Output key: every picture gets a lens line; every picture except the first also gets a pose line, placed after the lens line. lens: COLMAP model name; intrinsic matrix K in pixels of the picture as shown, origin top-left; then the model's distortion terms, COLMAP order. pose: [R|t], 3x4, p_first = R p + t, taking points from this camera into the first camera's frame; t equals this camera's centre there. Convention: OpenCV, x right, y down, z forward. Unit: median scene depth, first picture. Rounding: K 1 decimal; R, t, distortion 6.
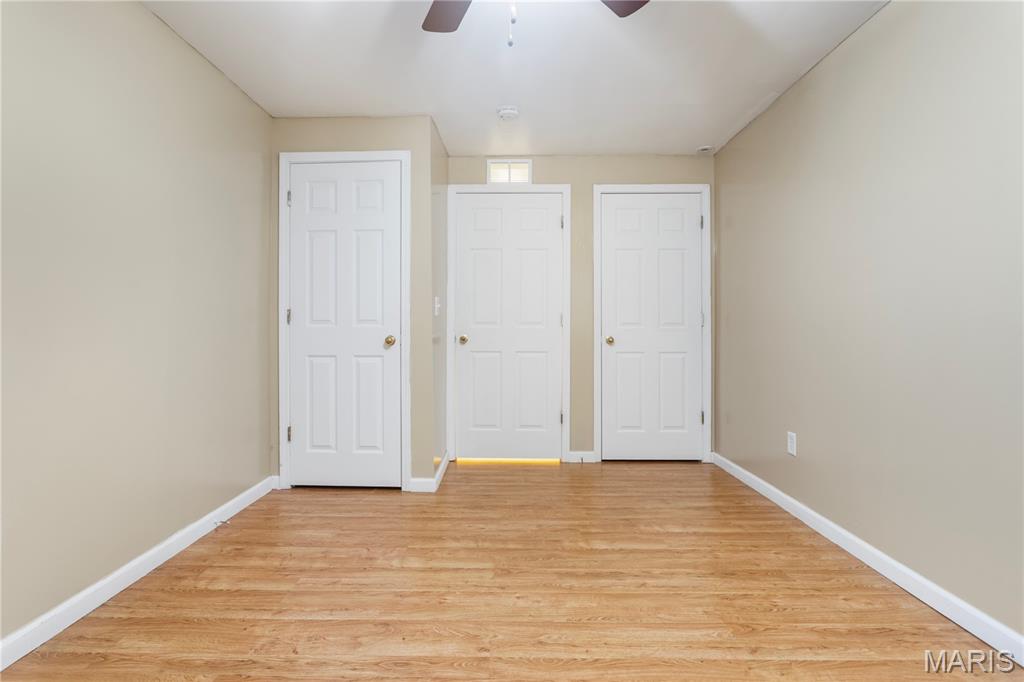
lens RADIAL K [[502.8, 0, 507.2], [0, 502.8, 336.5], [0, 0, 1]] dist [-0.023226, 0.003218]
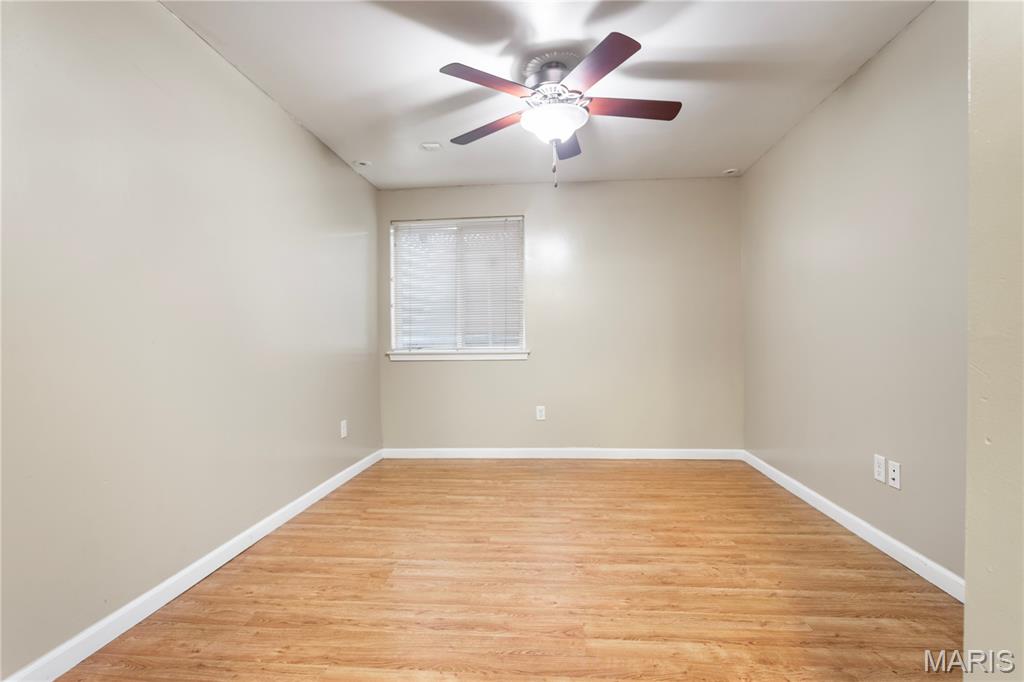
lens RADIAL K [[502.8, 0, 510.5], [0, 502.8, 339.6], [0, 0, 1]] dist [-0.023226, 0.003218]
pose [[-0.997274, 0.012574, 0.072705, 0.031193], [0.013231, 0.999876, 0.008566, -0.022982], [-0.072588, 0.009504, -0.997317, 2.015522]]
